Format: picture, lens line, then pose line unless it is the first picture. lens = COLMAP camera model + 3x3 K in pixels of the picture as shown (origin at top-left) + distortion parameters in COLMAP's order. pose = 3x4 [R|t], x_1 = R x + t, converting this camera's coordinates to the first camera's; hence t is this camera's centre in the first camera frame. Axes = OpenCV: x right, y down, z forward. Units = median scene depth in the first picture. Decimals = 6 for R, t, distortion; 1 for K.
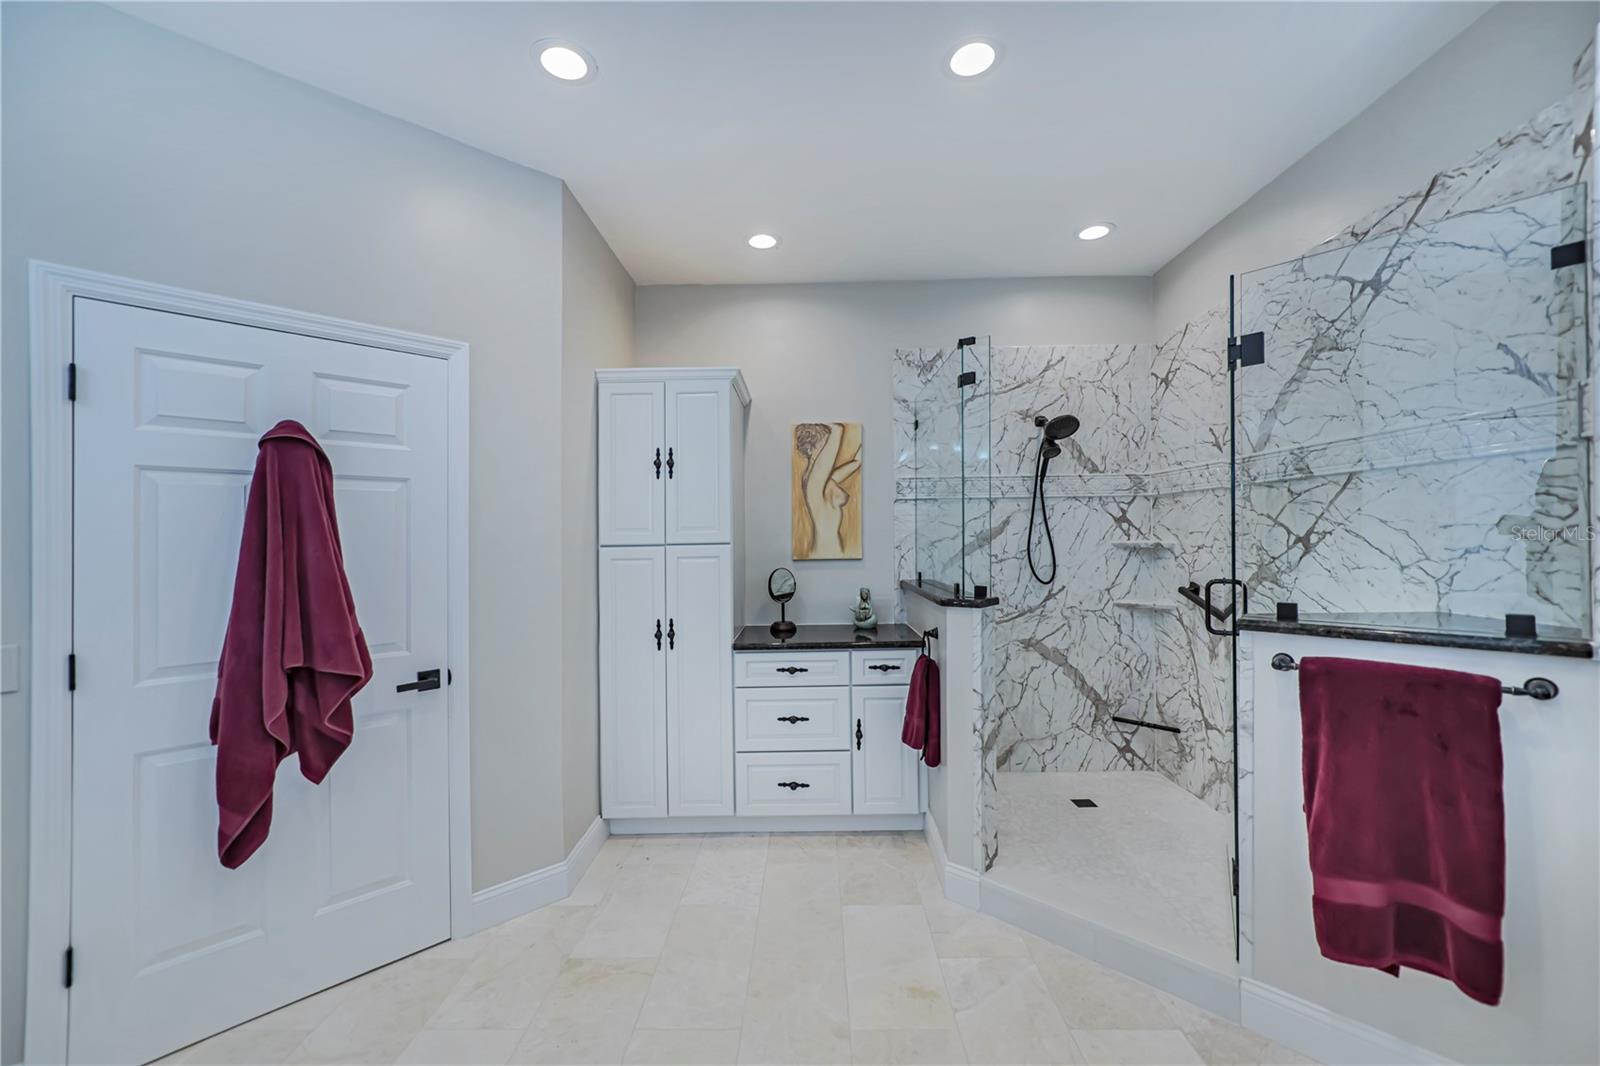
lens RADIAL K [[662.6, 0, 800.5], [0, 662.6, 507.8], [0, 0, 1]] dist [0.002392, 0.000504]
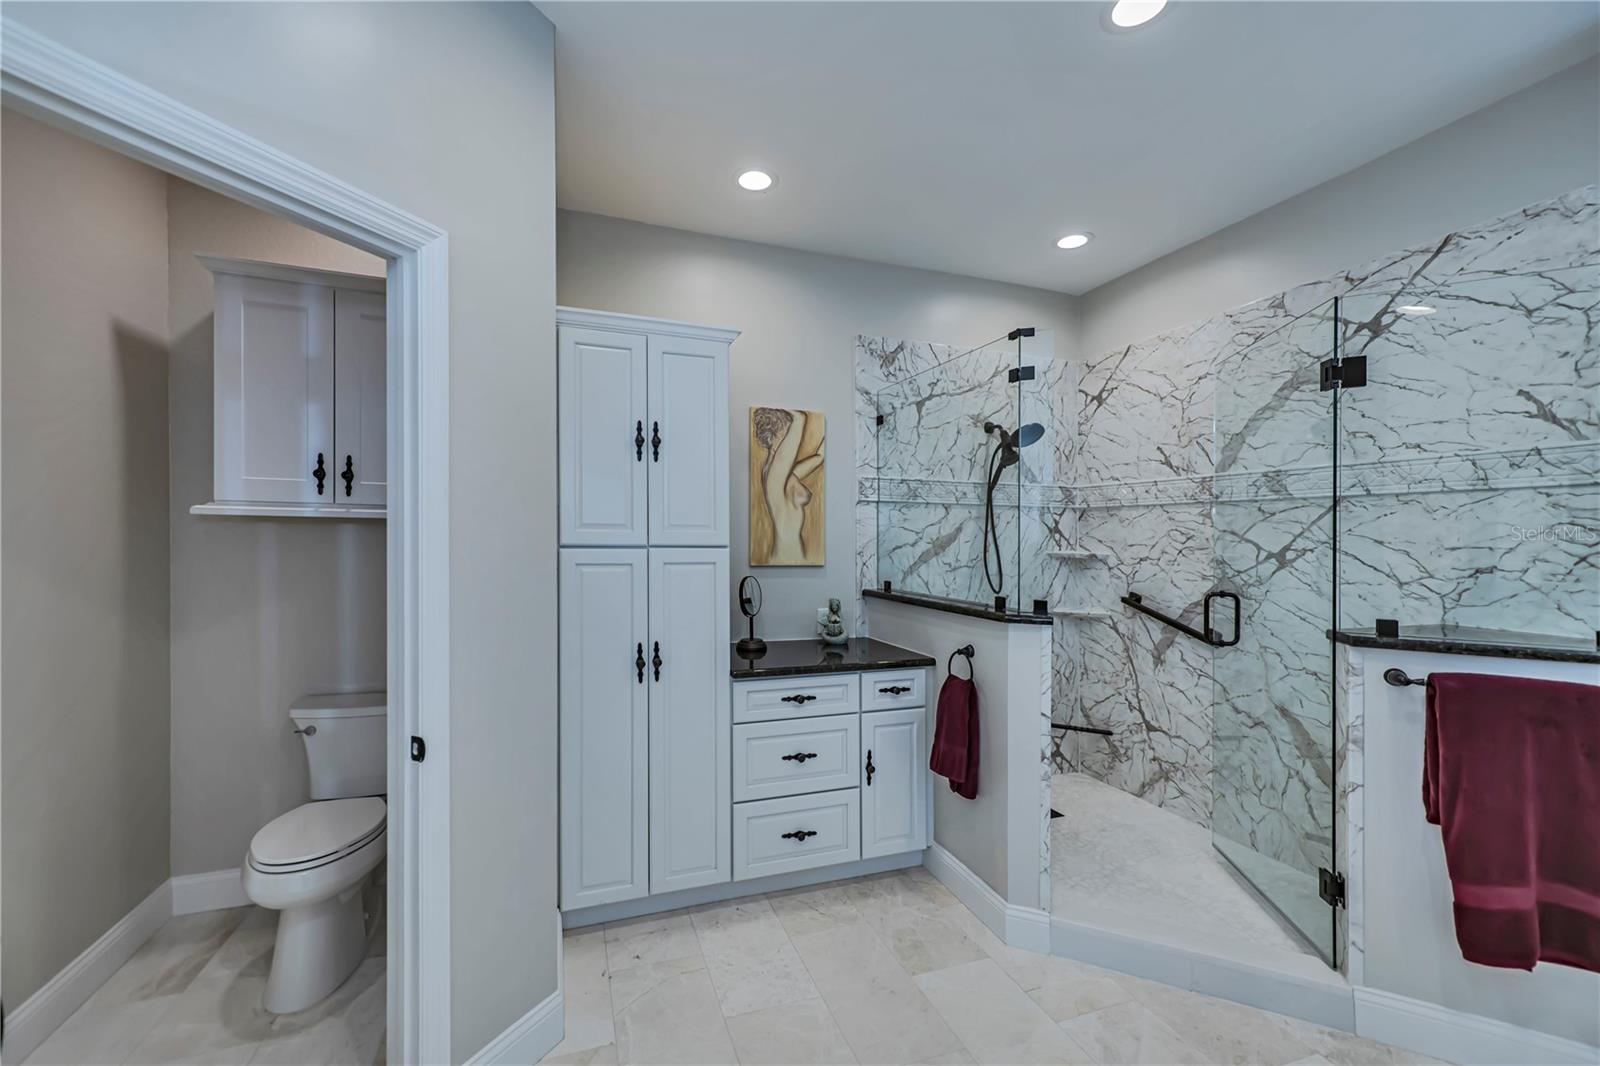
lens RADIAL K [[668.1, 0, 773.2], [0, 668.1, 522.0], [0, 0, 1]] dist [0.002082, 0.003294]
pose [[0.938260, 0.033944, 0.344261, -0.370047], [-0.041660, 0.999019, 0.015039, 0.010037], [-0.343412, -0.028453, 0.938754, 0.238928]]
